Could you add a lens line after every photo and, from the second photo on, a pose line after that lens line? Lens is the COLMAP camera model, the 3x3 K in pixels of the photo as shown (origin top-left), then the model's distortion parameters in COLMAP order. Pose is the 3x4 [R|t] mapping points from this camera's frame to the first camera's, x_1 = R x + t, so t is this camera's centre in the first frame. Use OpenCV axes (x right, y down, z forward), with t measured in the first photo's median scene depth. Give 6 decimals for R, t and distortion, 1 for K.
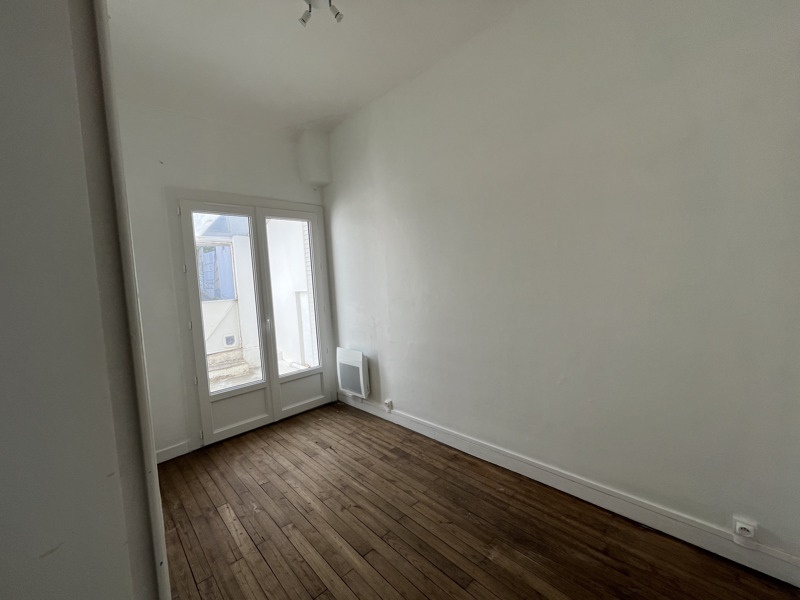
lens RADIAL K [[320.6, 0, 399.5], [0, 320.6, 299.3], [0, 0, 1]] dist [-0.001654, -0.000758]
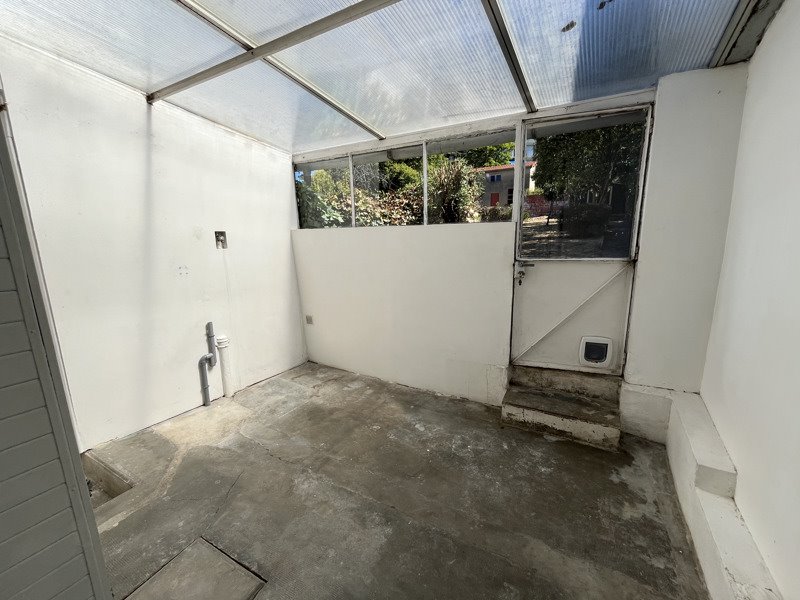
lens RADIAL K [[320.6, 0, 400.4], [0, 320.6, 300.4], [0, 0, 1]] dist [-0.001654, -0.000758]
pose [[0.319217, 0.229957, -0.919359, -0.230681], [-0.059458, 0.973062, 0.222745, -0.020849], [0.945815, -0.016441, 0.324290, 0.610948]]
